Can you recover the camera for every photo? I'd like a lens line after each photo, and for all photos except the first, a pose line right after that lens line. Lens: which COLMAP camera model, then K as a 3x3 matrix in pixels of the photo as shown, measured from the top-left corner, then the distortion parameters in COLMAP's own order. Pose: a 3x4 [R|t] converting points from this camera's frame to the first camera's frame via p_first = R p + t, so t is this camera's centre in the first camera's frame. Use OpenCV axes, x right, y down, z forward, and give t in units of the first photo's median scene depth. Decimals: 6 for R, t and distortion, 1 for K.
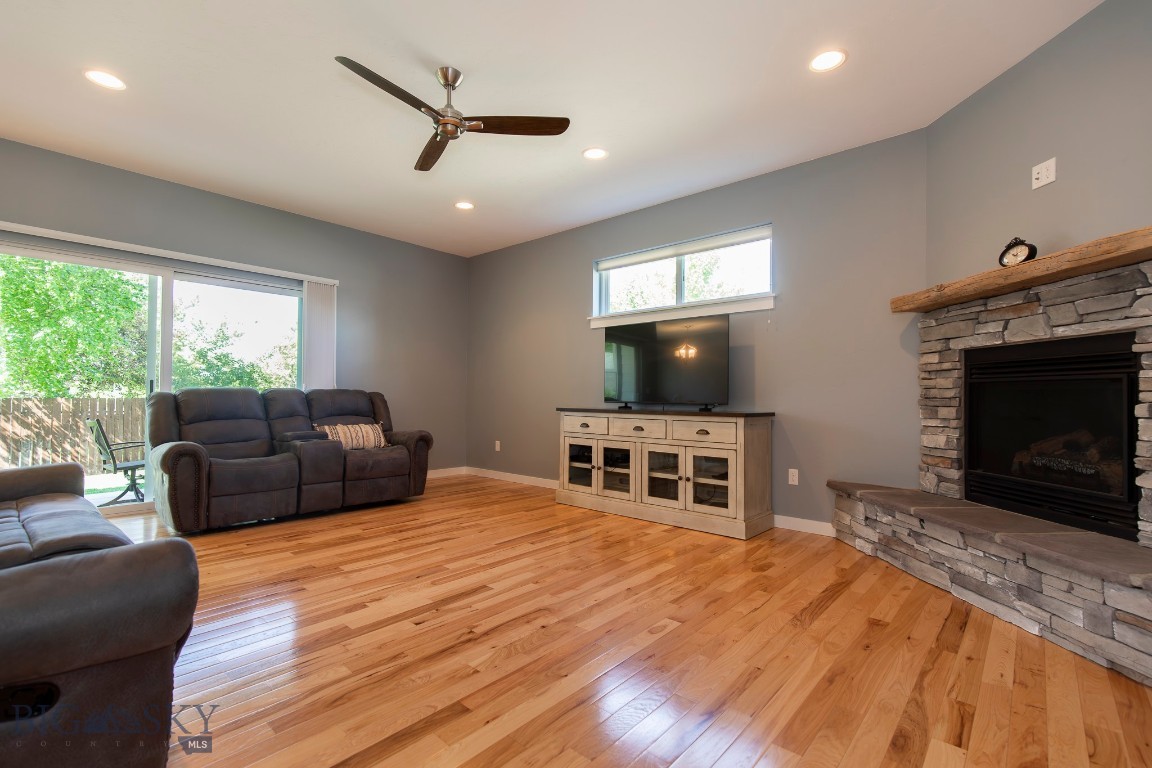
lens RADIAL K [[514.1, 0, 576.0], [0, 514.1, 389.2], [0, 0, 1]] dist [0.008876, -0.000467]
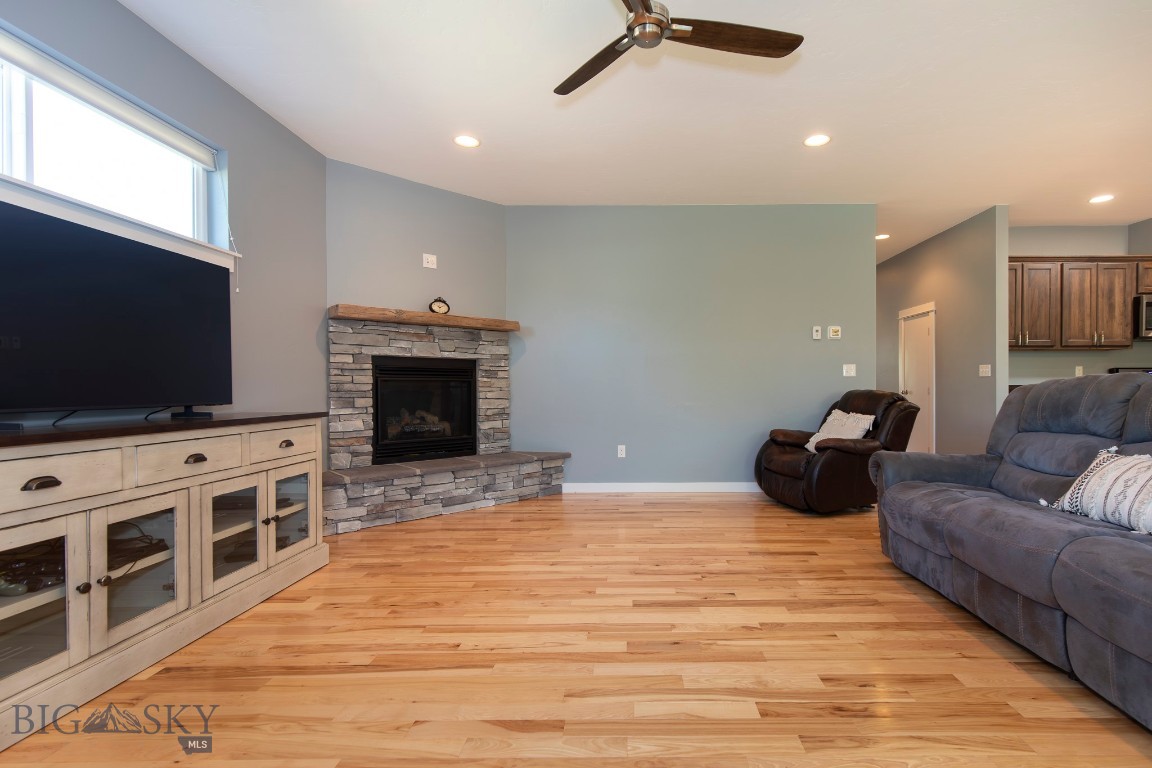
lens RADIAL K [[538.7, 0, 628.5], [0, 538.7, 392.2], [0, 0, 1]] dist [0.002299, -0.000162]
pose [[-0.656710, -0.010666, 0.754067, -0.614121], [-0.011349, 0.999927, 0.004261, 0.005628], [-0.754057, -0.005760, -0.656783, 1.146046]]
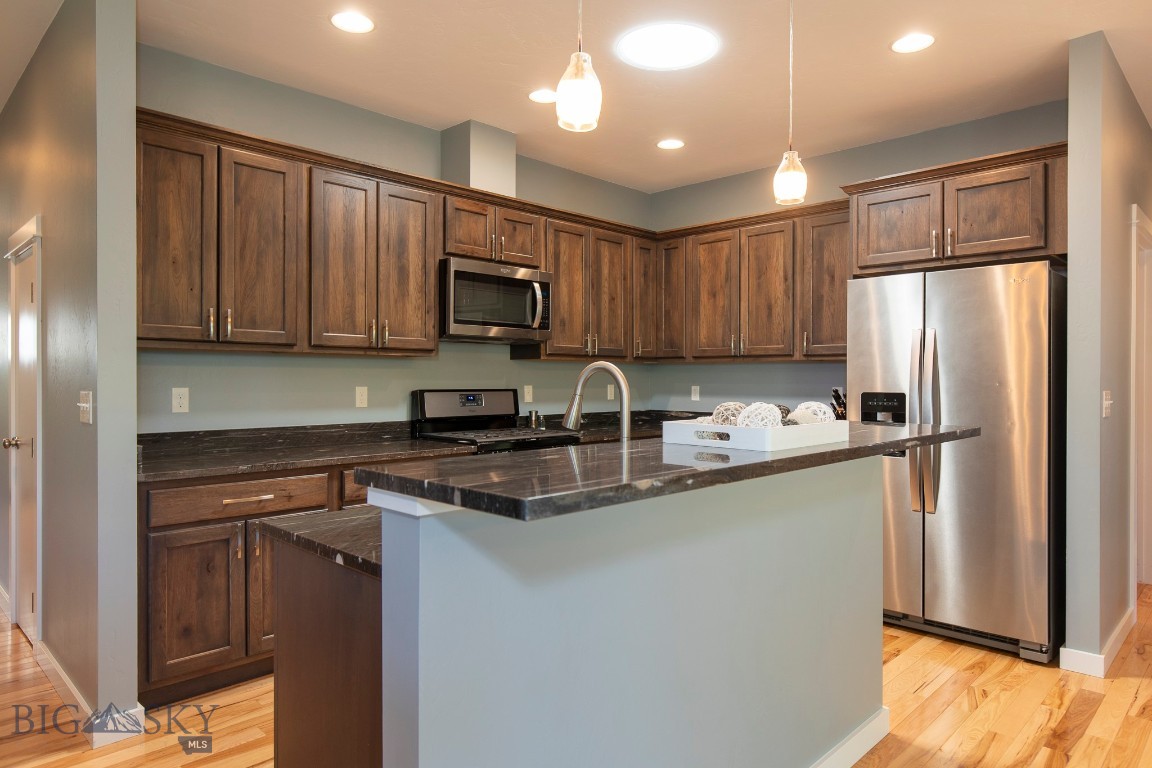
lens RADIAL K [[709.7, 0, 574.0], [0, 709.7, 381.3], [0, 0, 1]] dist [0.002592, -0.001370]
pose [[-0.998373, -0.010088, 0.056125, -0.662501], [-0.010619, 0.999902, -0.009173, -0.077974], [-0.056027, -0.009754, -0.998382, 0.161941]]
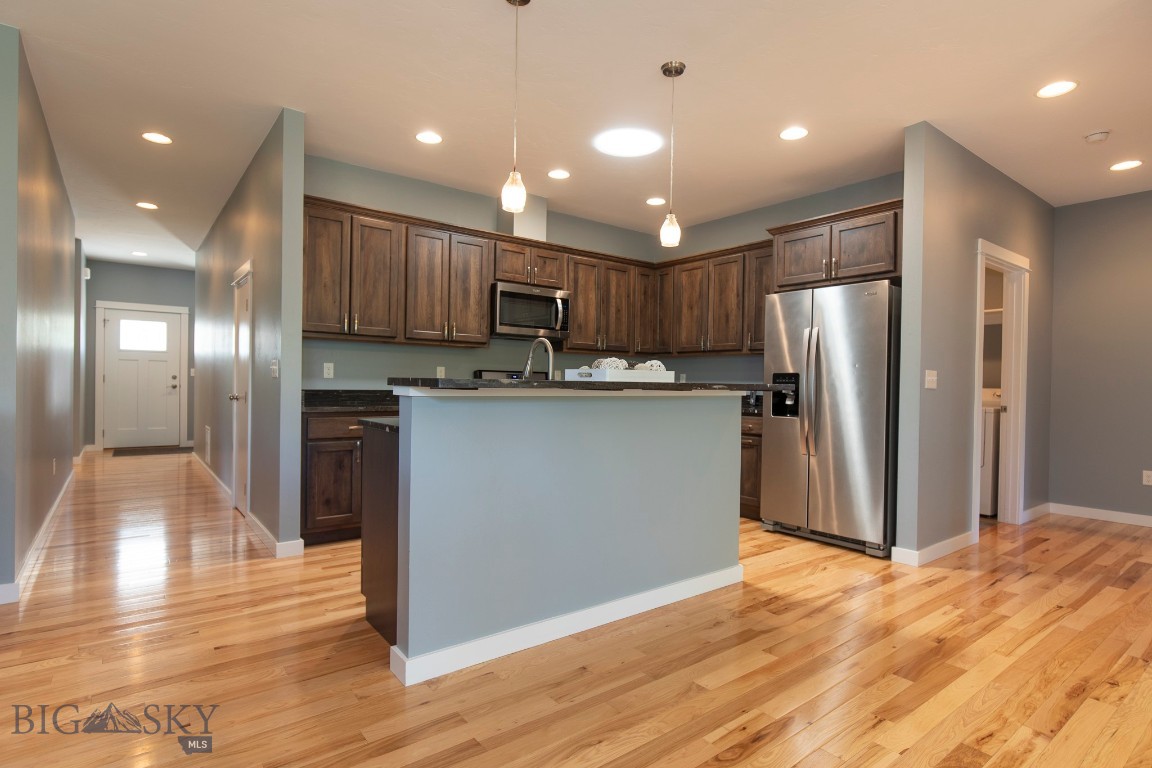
lens RADIAL K [[583.4, 0, 570.5], [0, 583.4, 387.6], [0, 0, 1]] dist [-0.002234, -0.001134]
pose [[-0.980949, -0.025246, 0.192617, -0.833865], [-0.026410, 0.999645, -0.003474, -0.032741], [-0.192461, -0.008495, -0.981268, 0.373255]]
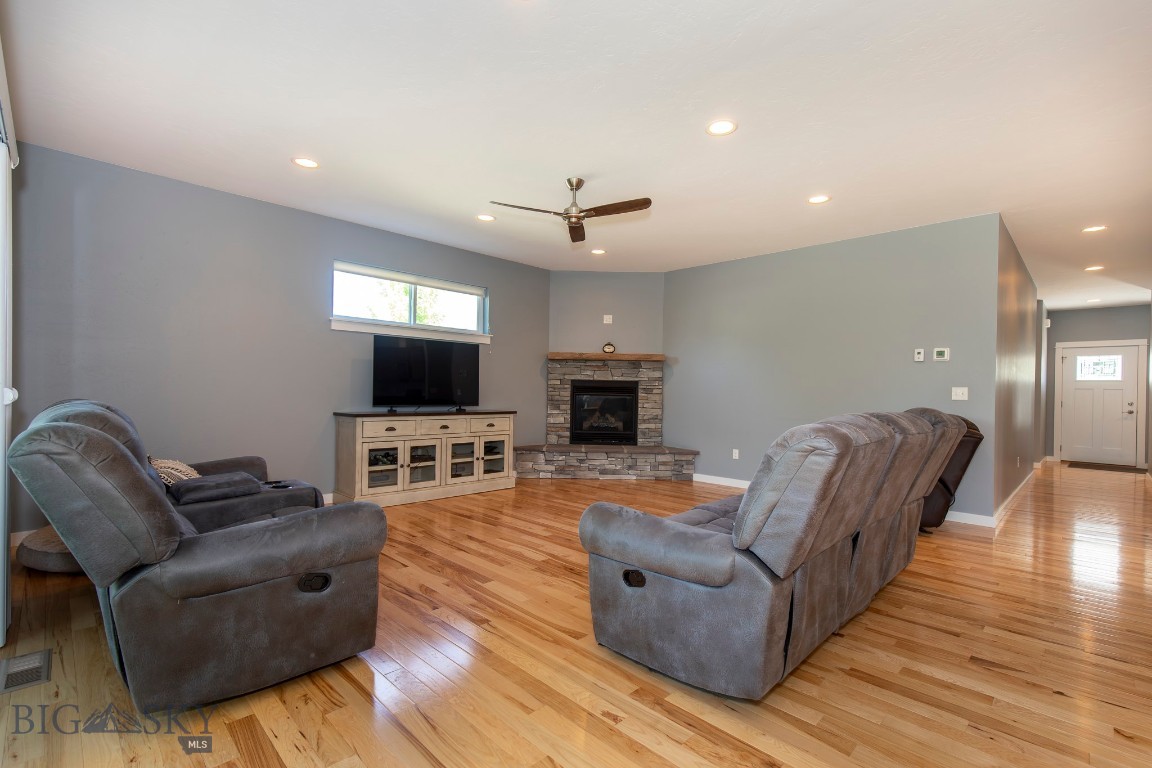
lens RADIAL K [[514.1, 0, 576.0], [0, 514.1, 389.2], [0, 0, 1]] dist [0.008876, -0.000467]
pose [[0.065018, -0.002389, 0.997881, -1.246838], [-0.032422, 0.999464, 0.004505, -0.036315], [-0.997357, -0.032646, 0.064905, 0.667965]]
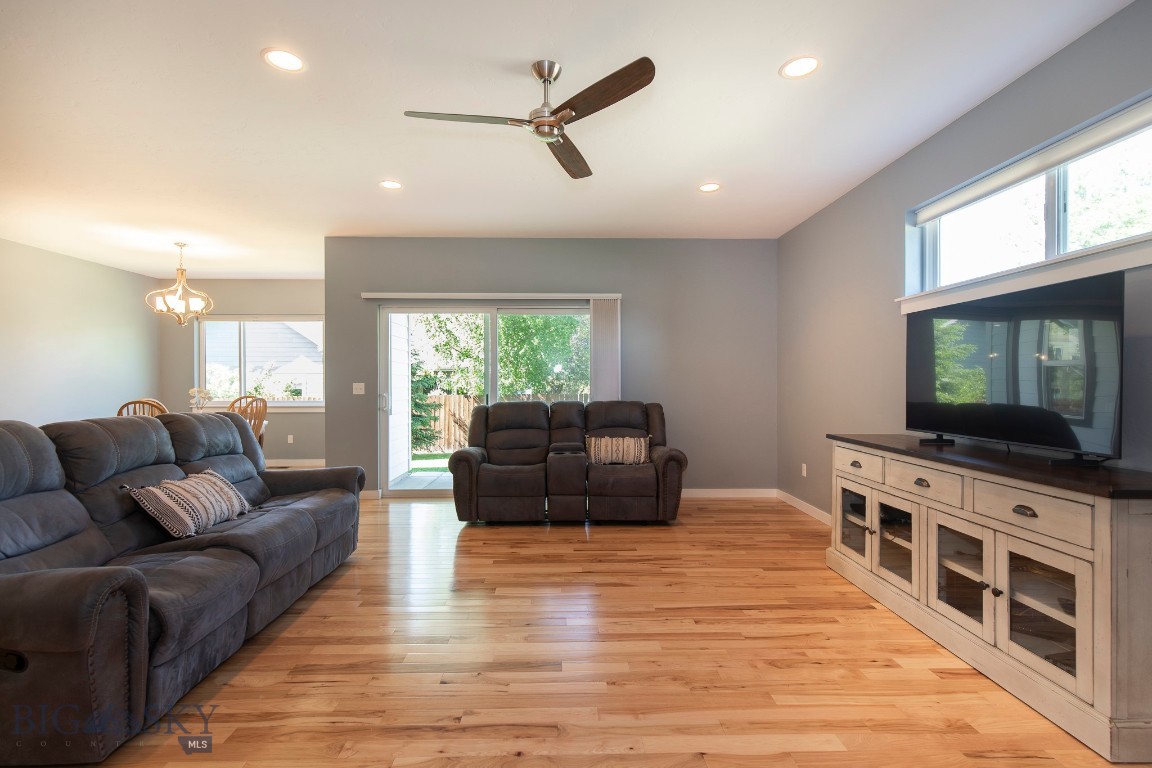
lens RADIAL K [[525.0, 0, 572.0], [0, 525.0, 386.9], [0, 0, 1]] dist [0.003719, -0.000407]
pose [[0.676388, -0.003418, -0.736538, 0.333263], [0.018189, 0.999762, 0.012064, -0.056469], [0.736321, -0.021557, 0.676289, 0.312487]]
